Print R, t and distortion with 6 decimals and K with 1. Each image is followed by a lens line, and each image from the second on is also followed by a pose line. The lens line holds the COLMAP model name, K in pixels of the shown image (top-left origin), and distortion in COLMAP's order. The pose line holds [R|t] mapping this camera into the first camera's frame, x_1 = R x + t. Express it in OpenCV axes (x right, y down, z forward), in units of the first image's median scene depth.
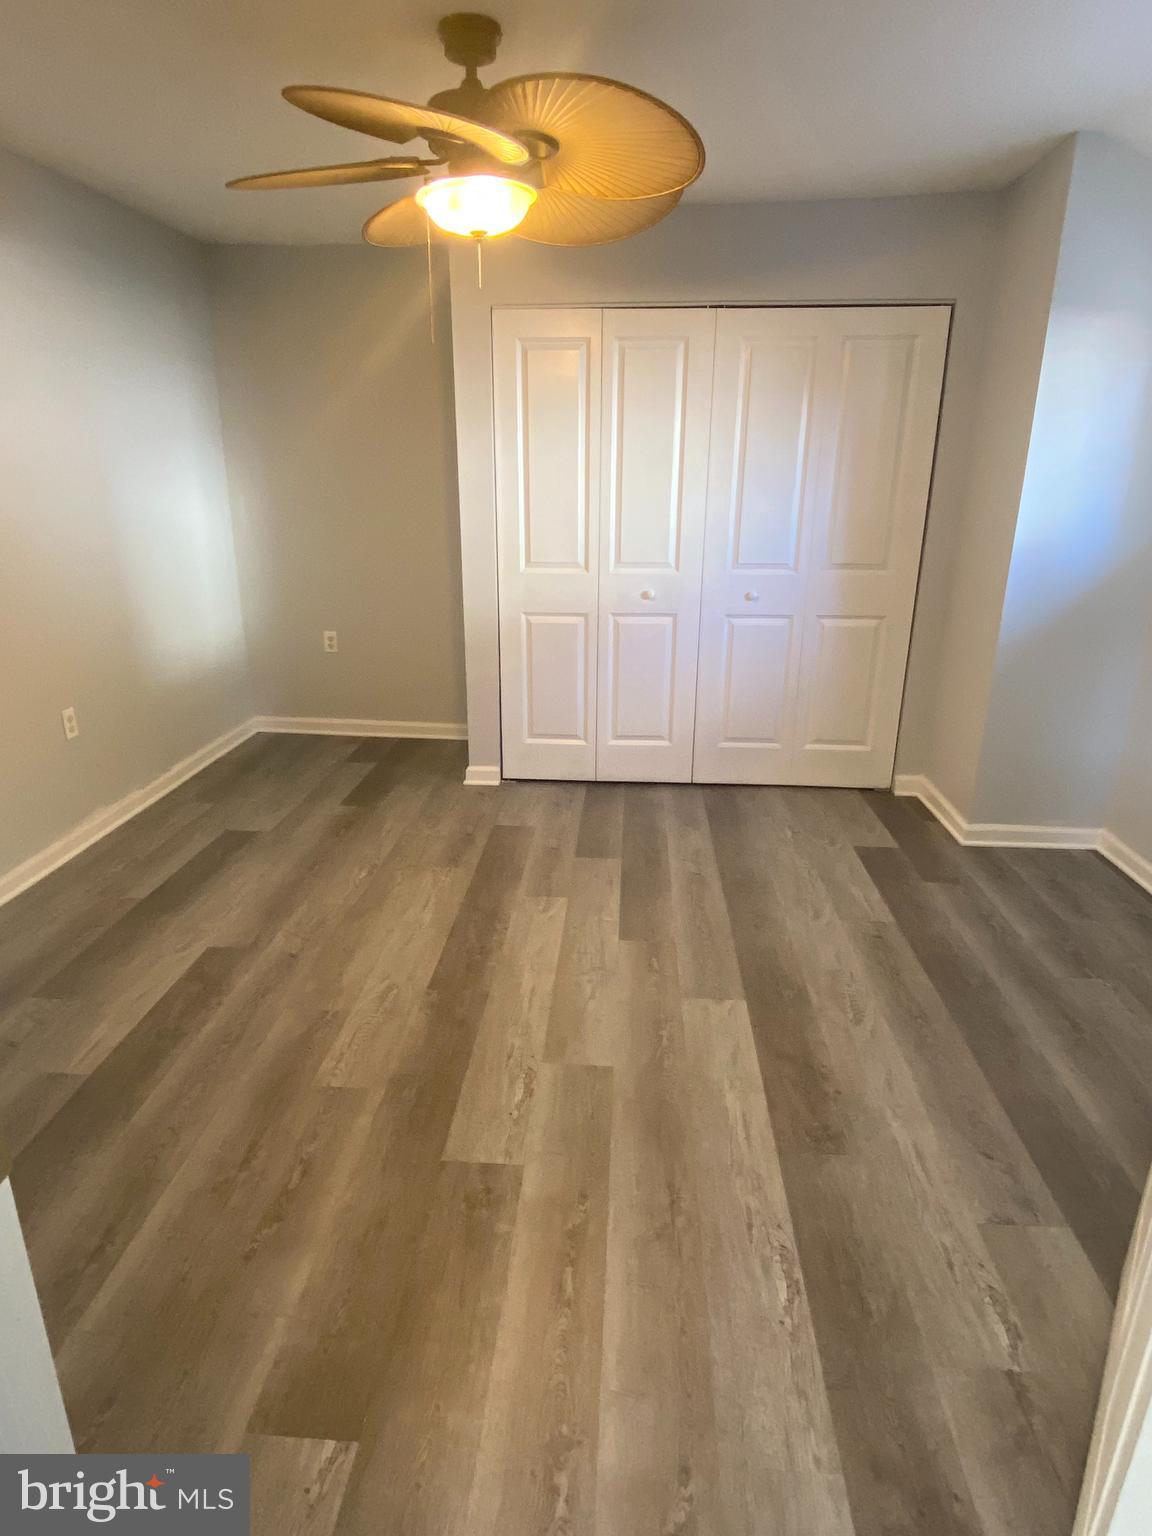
lens RADIAL K [[877.3, 0, 576.0], [0, 877.3, 768.0], [0, 0, 1]] dist [-0.001174, -0.000596]
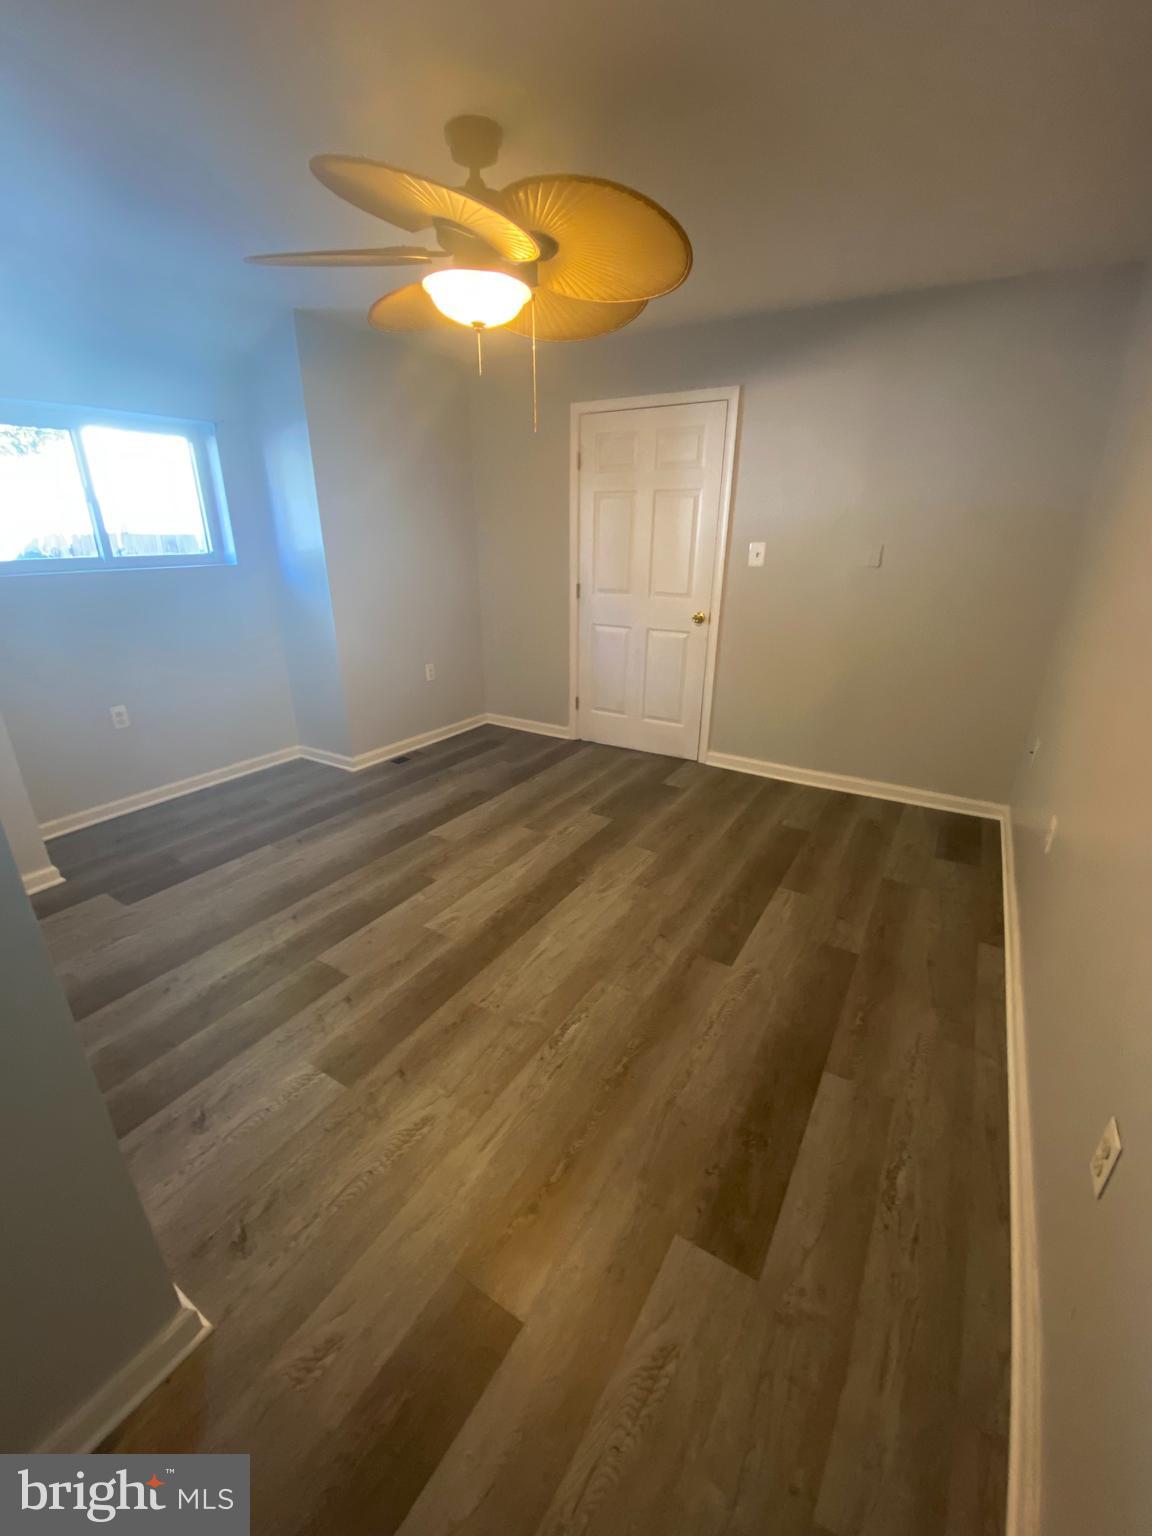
lens RADIAL K [[621.7, 0, 572.7], [0, 621.7, 765.0], [0, 0, 1]] dist [0.022594, -0.022429]
pose [[-0.883442, -0.180403, 0.432417, -0.555882], [0.132943, 0.788458, 0.600550, -0.532912], [-0.449284, 0.588038, -0.672574, 1.527111]]
